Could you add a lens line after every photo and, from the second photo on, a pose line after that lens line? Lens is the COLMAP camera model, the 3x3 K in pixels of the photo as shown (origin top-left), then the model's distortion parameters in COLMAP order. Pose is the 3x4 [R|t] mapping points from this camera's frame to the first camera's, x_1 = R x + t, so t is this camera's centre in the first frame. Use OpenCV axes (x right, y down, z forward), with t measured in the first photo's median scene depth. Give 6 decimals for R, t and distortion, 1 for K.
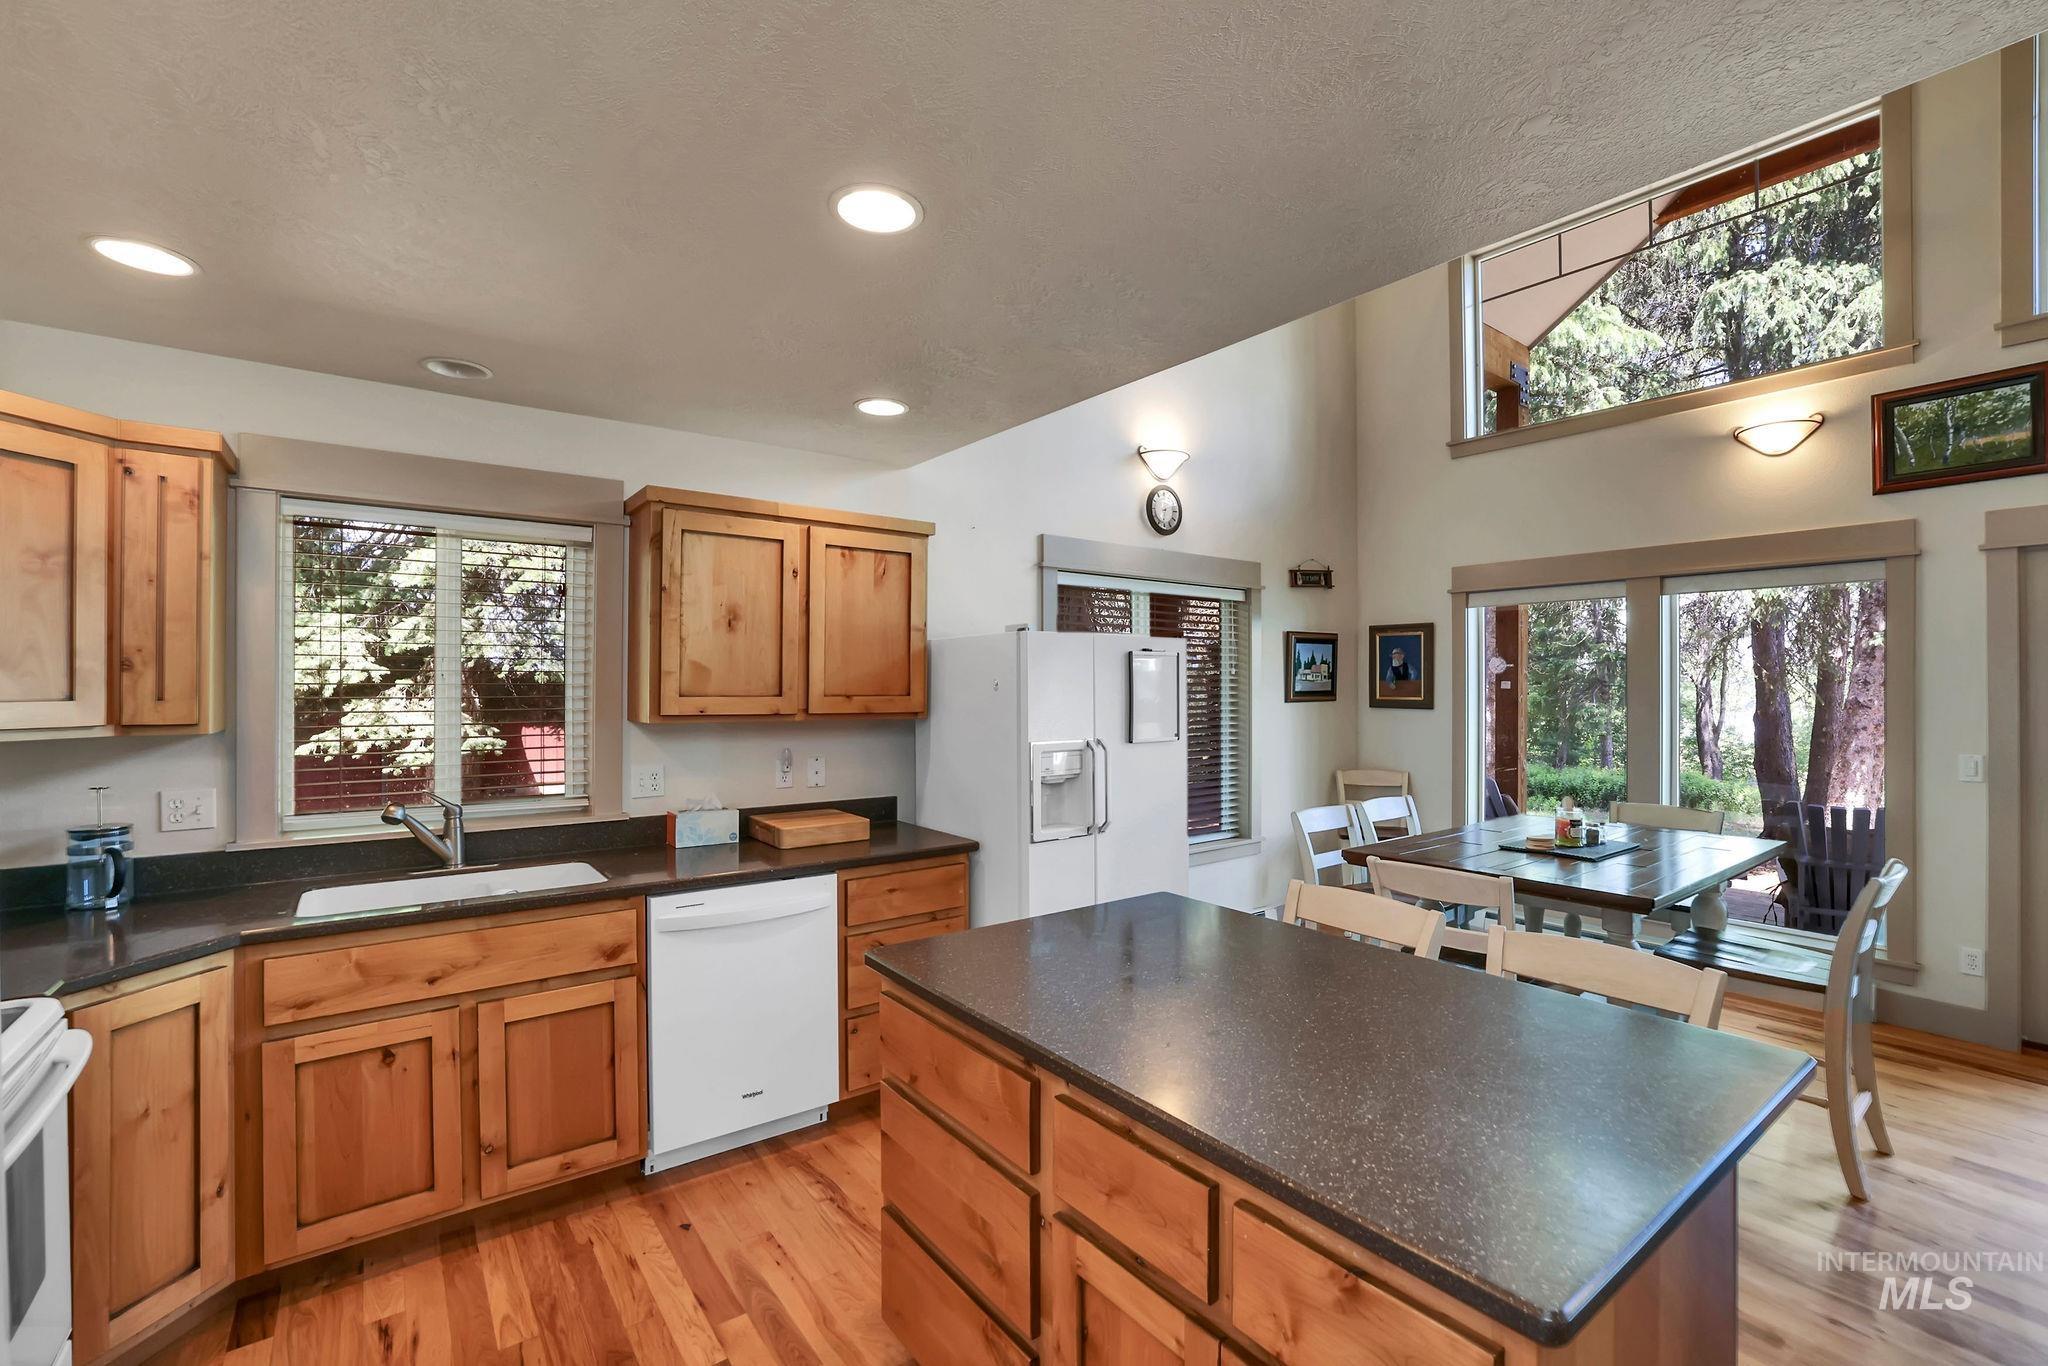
lens RADIAL K [[873.5, 0, 1015.8], [0, 873.5, 683.1], [0, 0, 1]] dist [-0.025395, 0.002767]
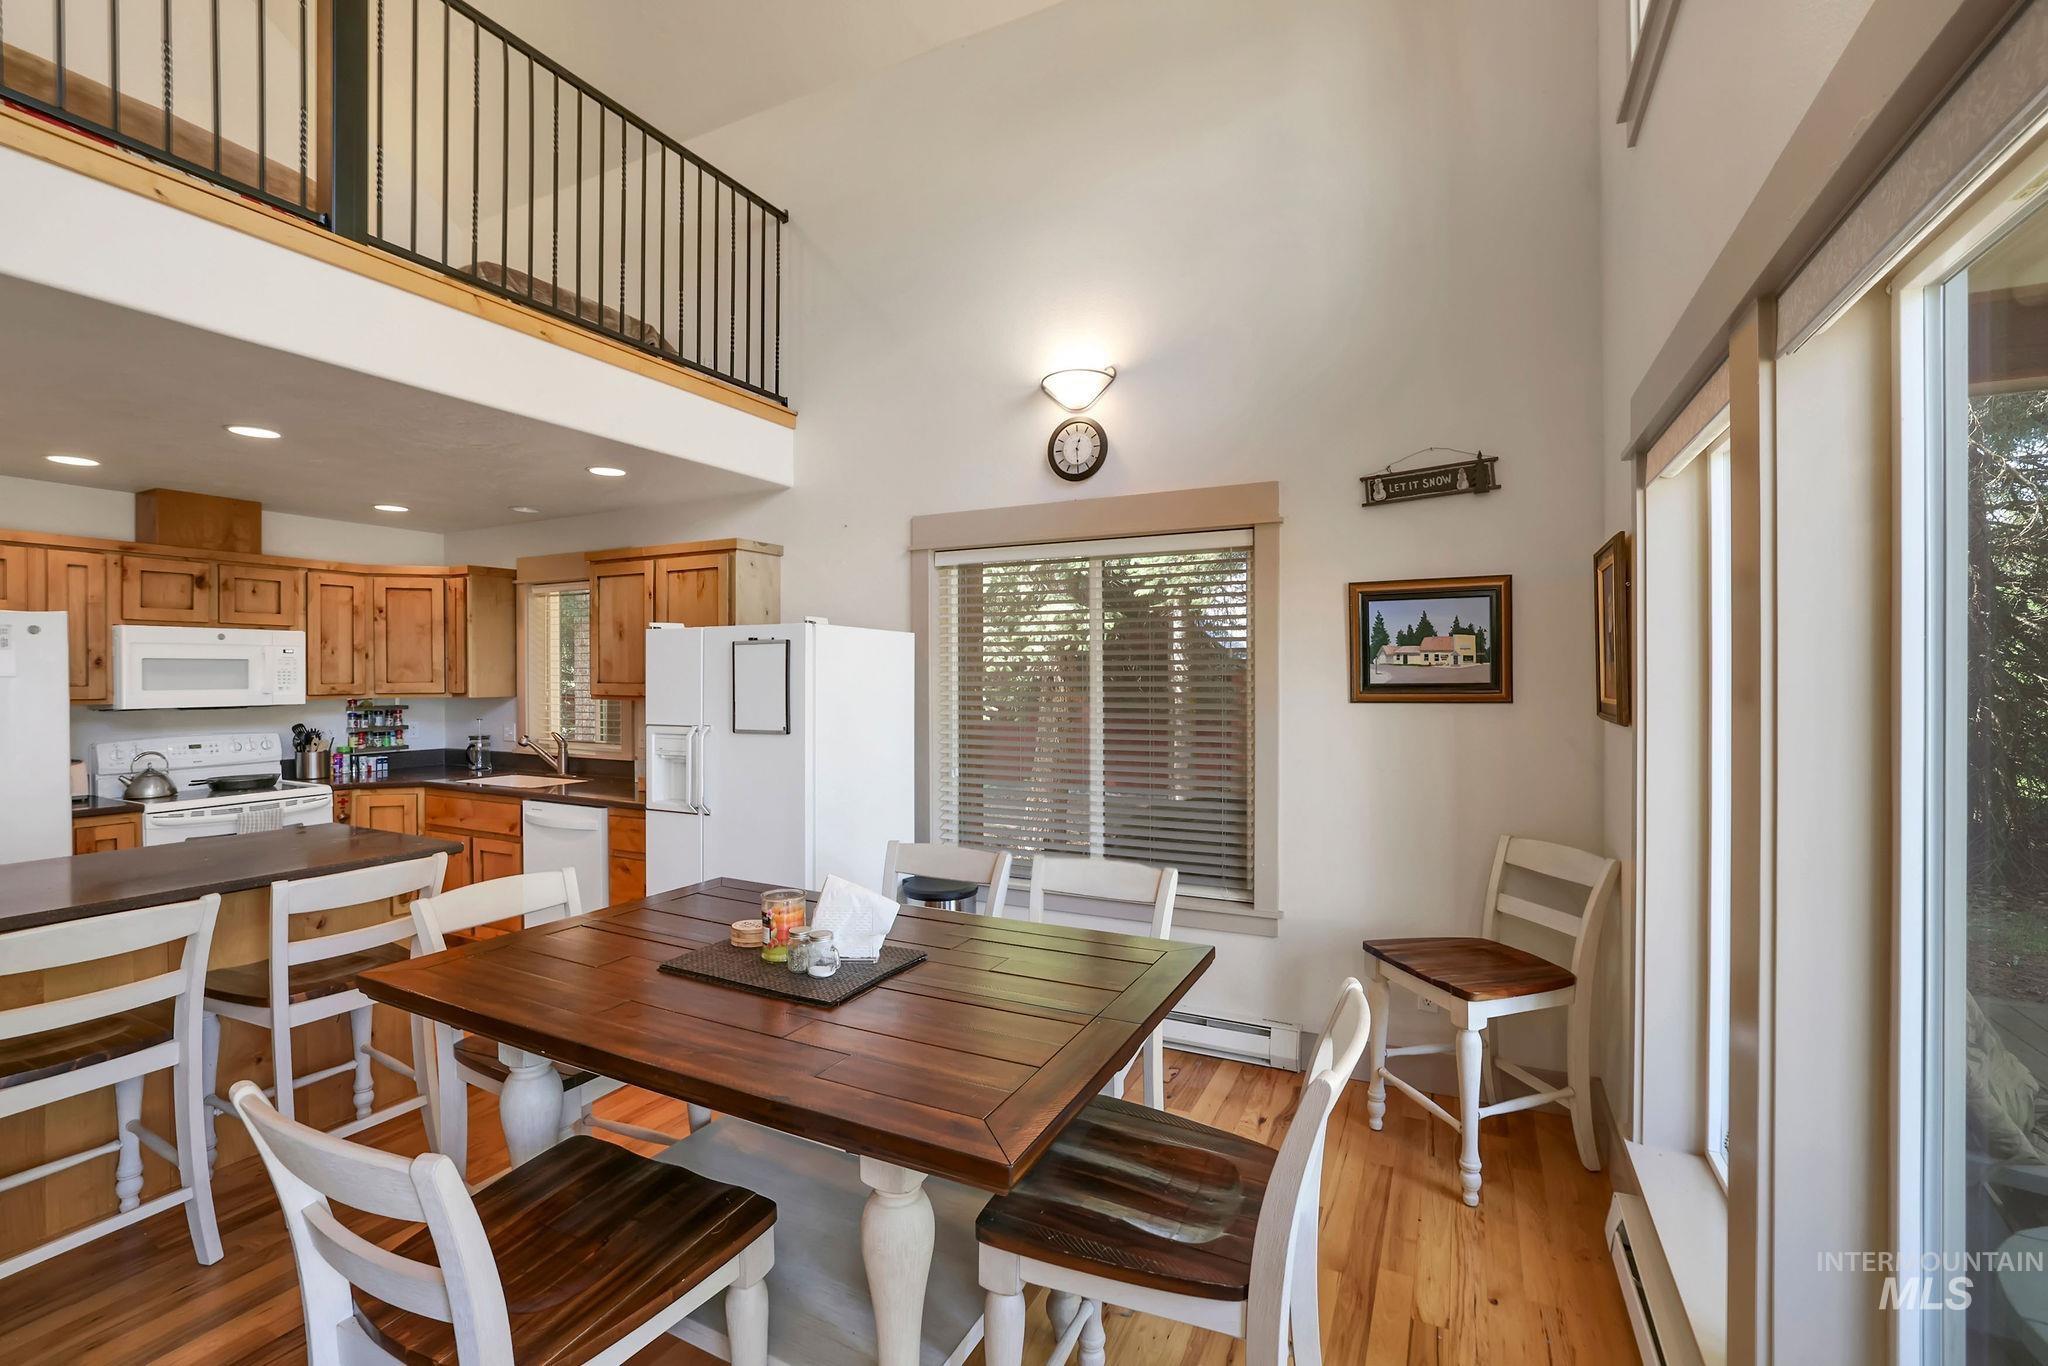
lens RADIAL K [[873.5, 0, 1034.8], [0, 873.5, 675.2], [0, 0, 1]] dist [-0.025395, 0.002767]
pose [[0.456065, 0.001043, -0.889946, 0.738834], [0.005472, 0.999977, 0.003976, 0.000017], [0.889930, -0.006683, 0.456049, 0.532267]]
